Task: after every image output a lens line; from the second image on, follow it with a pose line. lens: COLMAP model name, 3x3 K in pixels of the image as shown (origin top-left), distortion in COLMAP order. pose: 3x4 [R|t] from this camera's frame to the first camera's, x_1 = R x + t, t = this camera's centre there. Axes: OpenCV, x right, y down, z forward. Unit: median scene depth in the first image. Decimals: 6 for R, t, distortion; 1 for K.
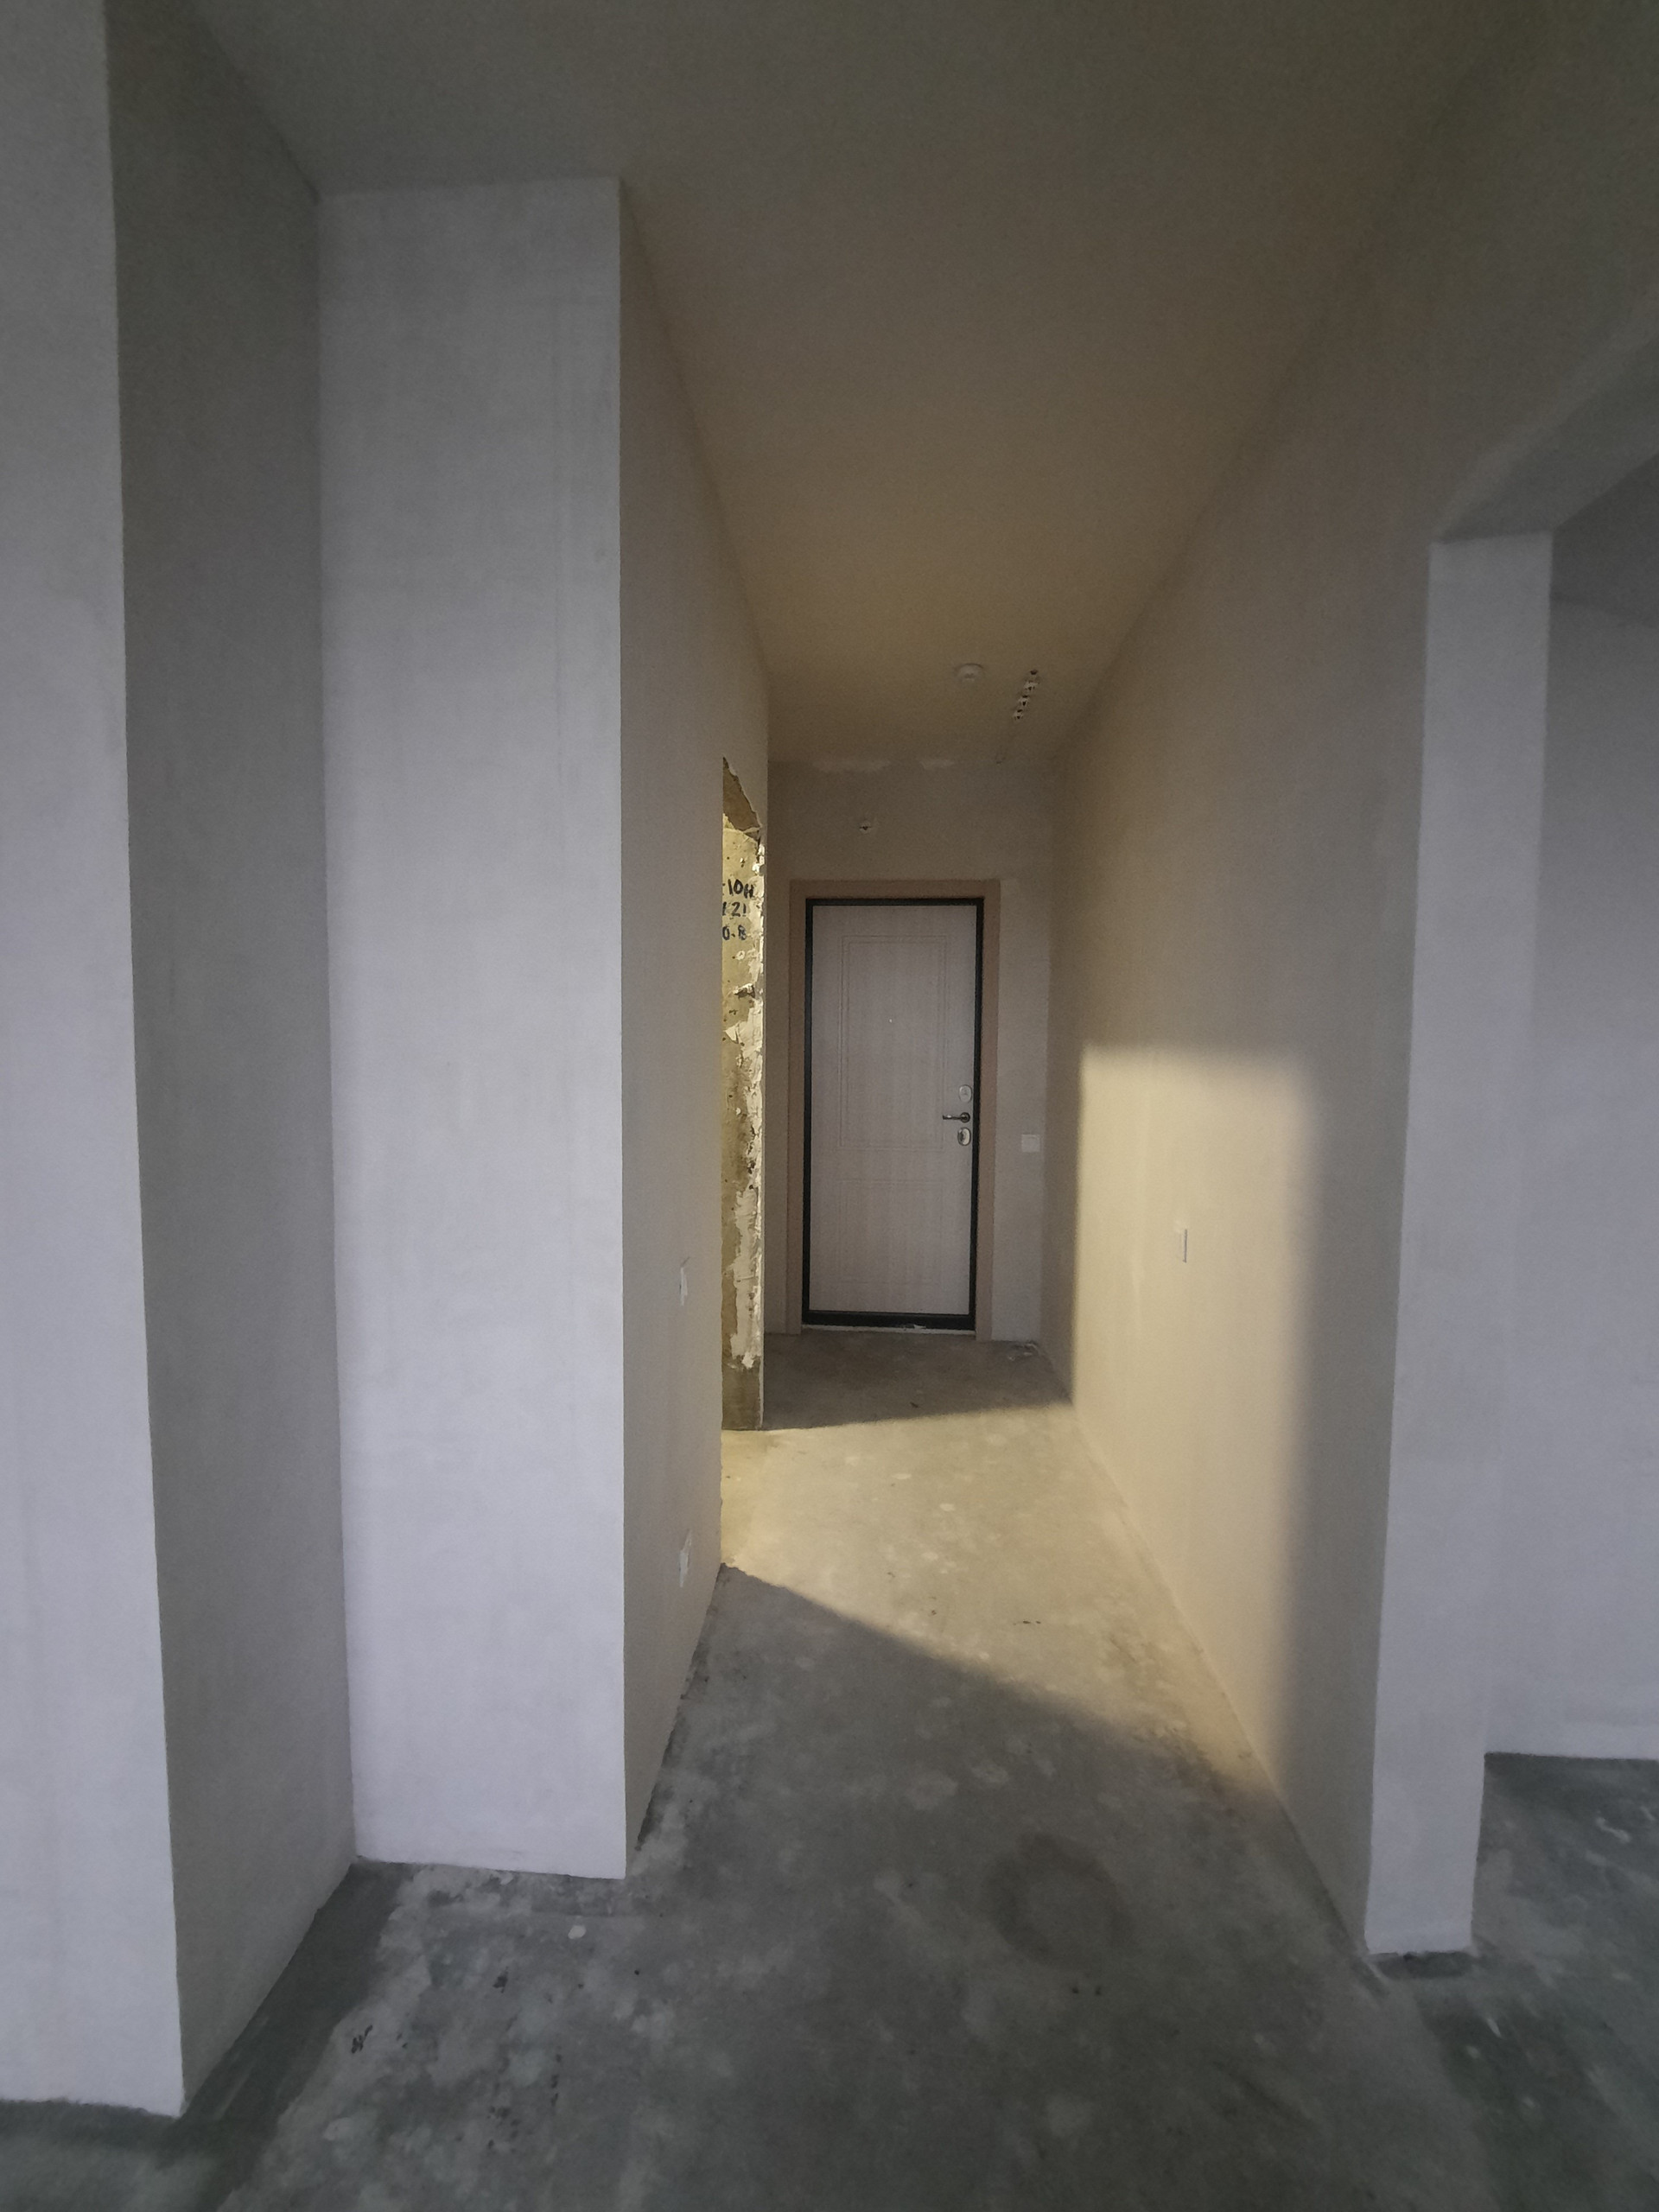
lens RADIAL K [[893.2, 0, 804.0], [0, 893.2, 1092.4], [0, 0, 1]] dist [-0.001688, -0.000035]
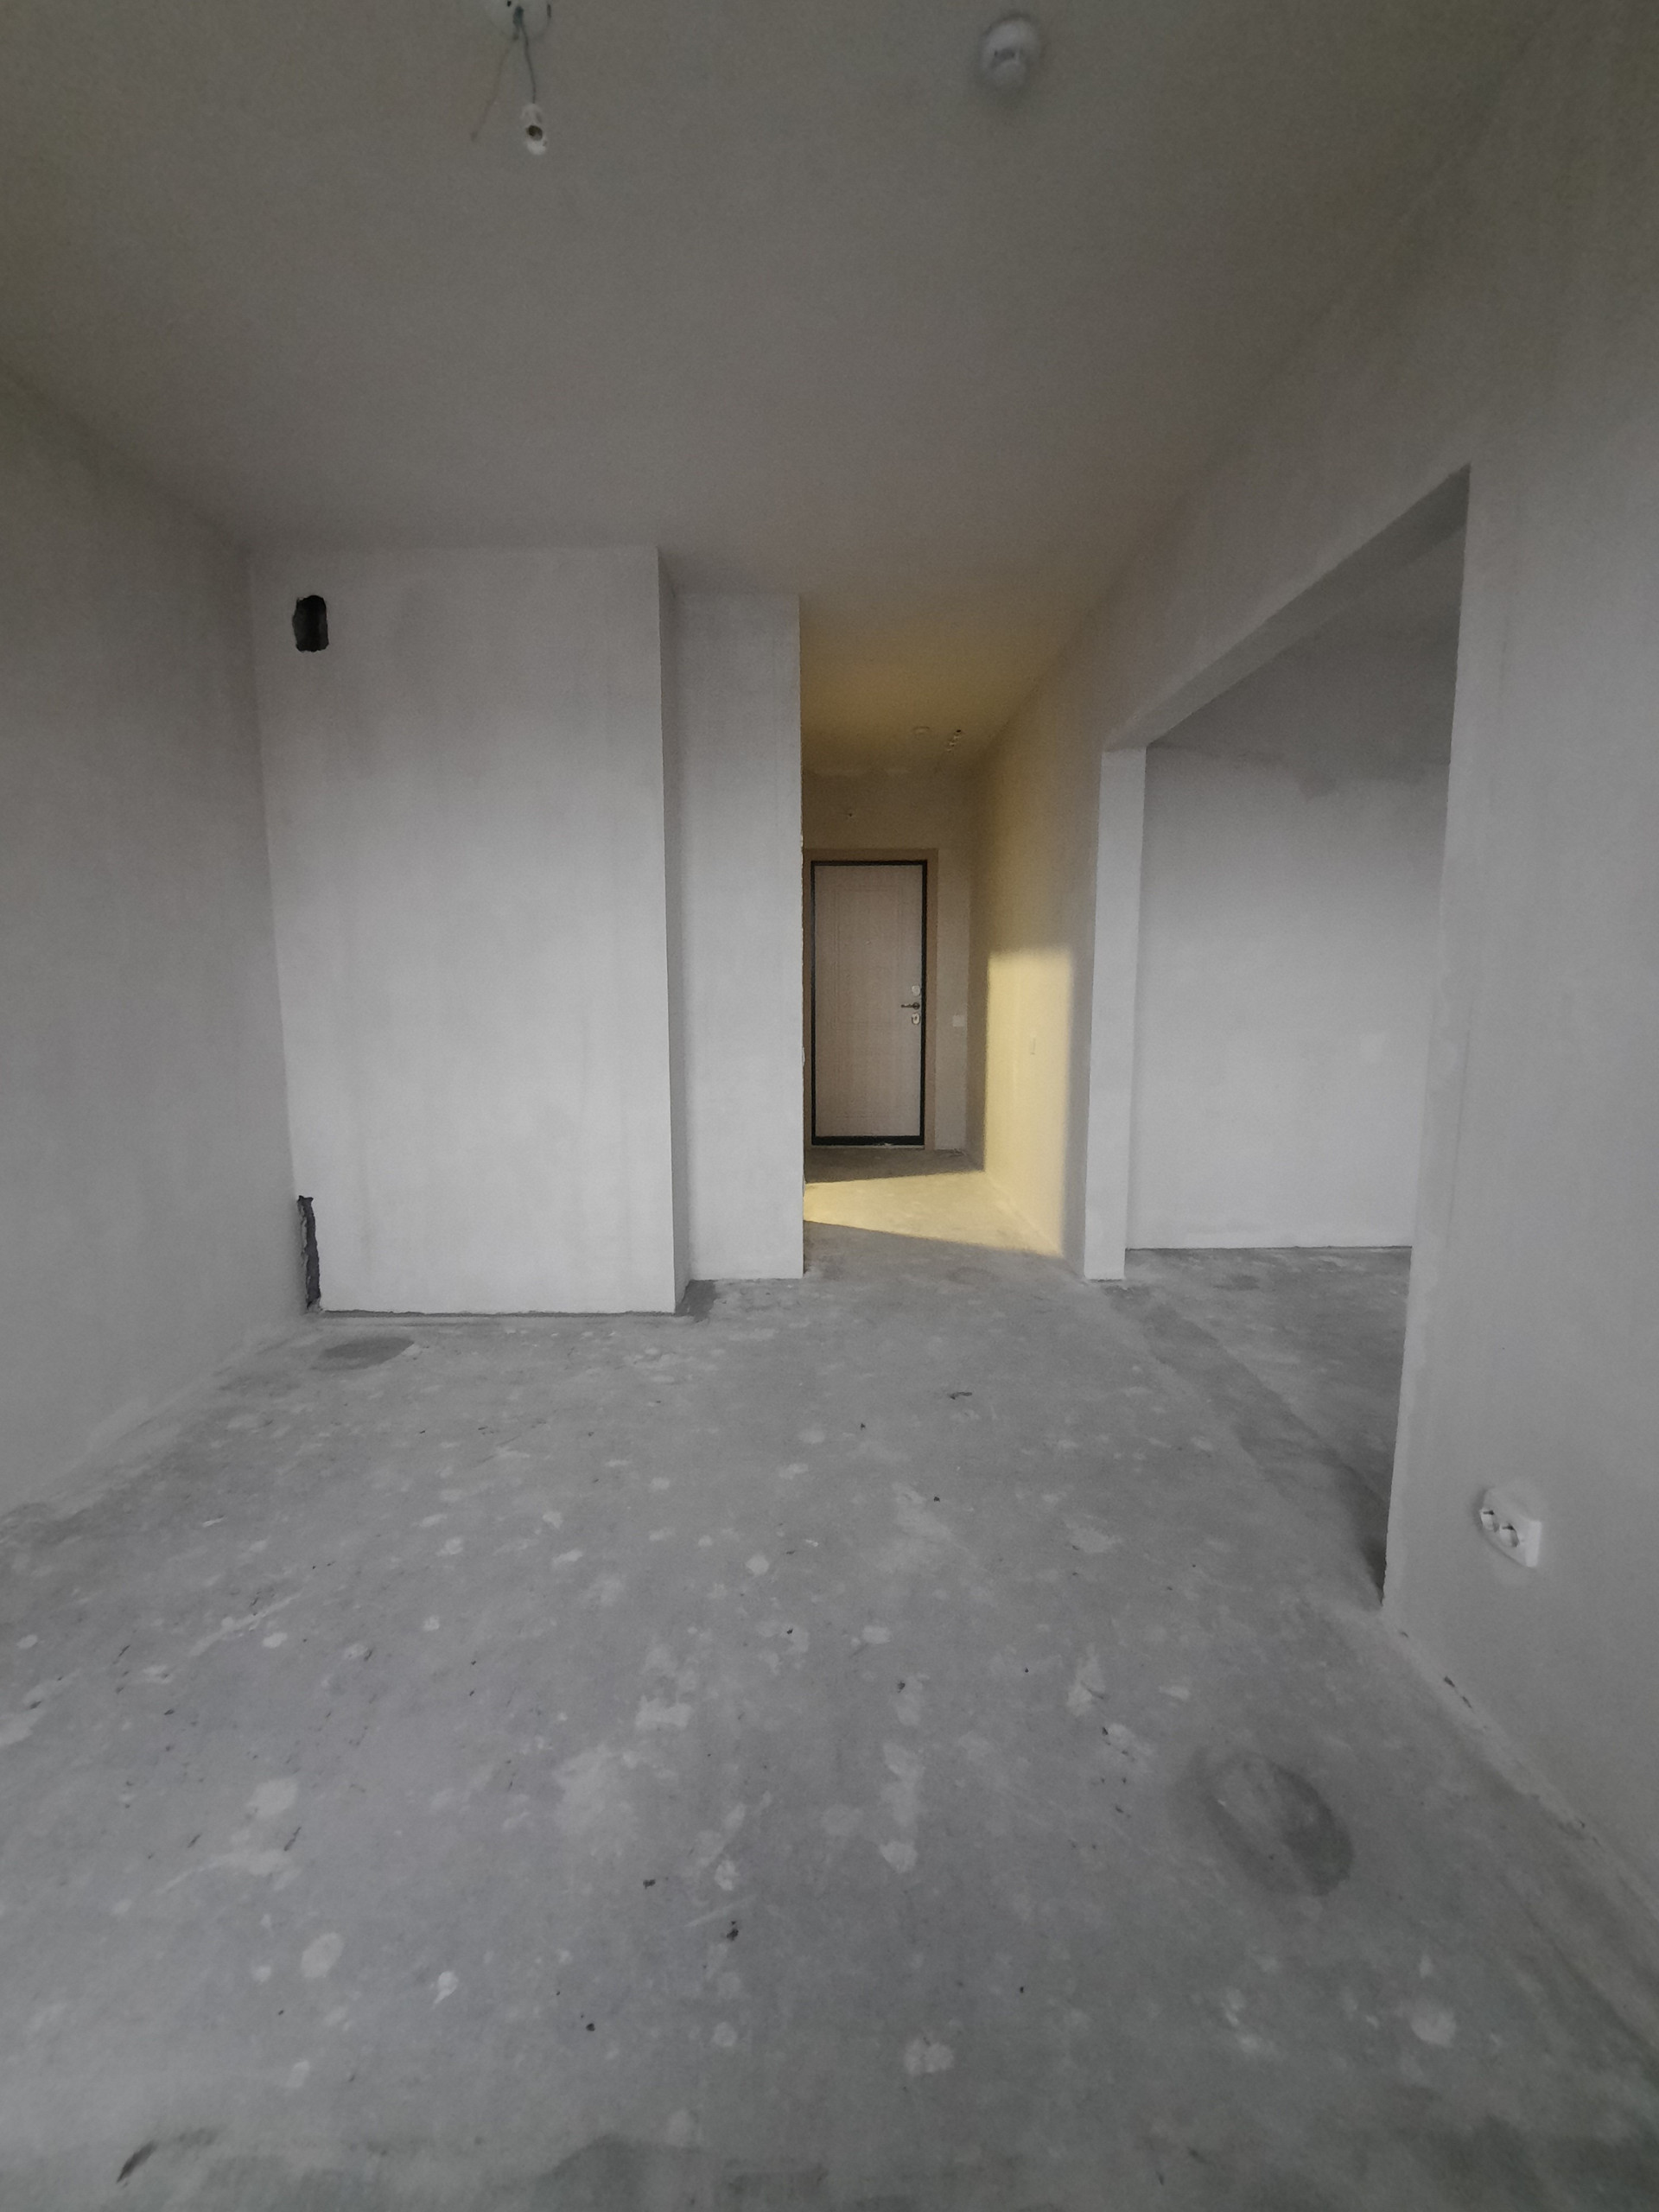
lens RADIAL K [[893.2, 0, 804.0], [0, 893.2, 1092.4], [0, 0, 1]] dist [-0.001688, -0.000035]
pose [[0.996636, -0.023199, 0.078602, -0.143674], [0.017776, 0.997458, 0.069000, 0.071236], [-0.080003, -0.067371, 0.994515, -0.548318]]
